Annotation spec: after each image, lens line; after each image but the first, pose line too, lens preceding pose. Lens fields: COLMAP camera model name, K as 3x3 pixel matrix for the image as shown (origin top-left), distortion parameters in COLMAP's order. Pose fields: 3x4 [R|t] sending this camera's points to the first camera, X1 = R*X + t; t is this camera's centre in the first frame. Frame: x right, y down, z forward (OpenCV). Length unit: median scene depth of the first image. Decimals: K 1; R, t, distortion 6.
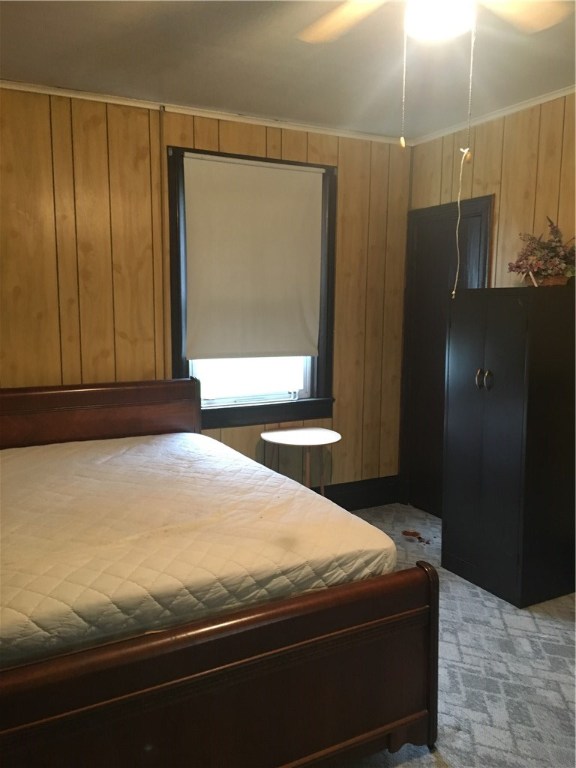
lens RADIAL K [[648.5, 0, 289.1], [0, 648.5, 382.4], [0, 0, 1]] dist [0.046613, -0.061803]
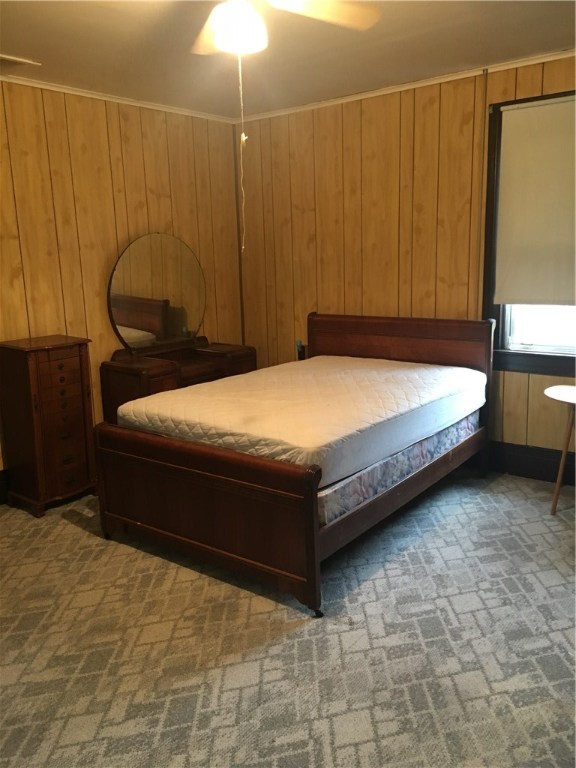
lens RADIAL K [[648.5, 0, 291.1], [0, 648.5, 383.5], [0, 0, 1]] dist [0.046613, -0.061803]
pose [[0.399671, 0.161552, -0.902311, 0.782293], [-0.085685, 0.986622, 0.138693, -0.028122], [0.912645, 0.021882, 0.408166, 0.276575]]
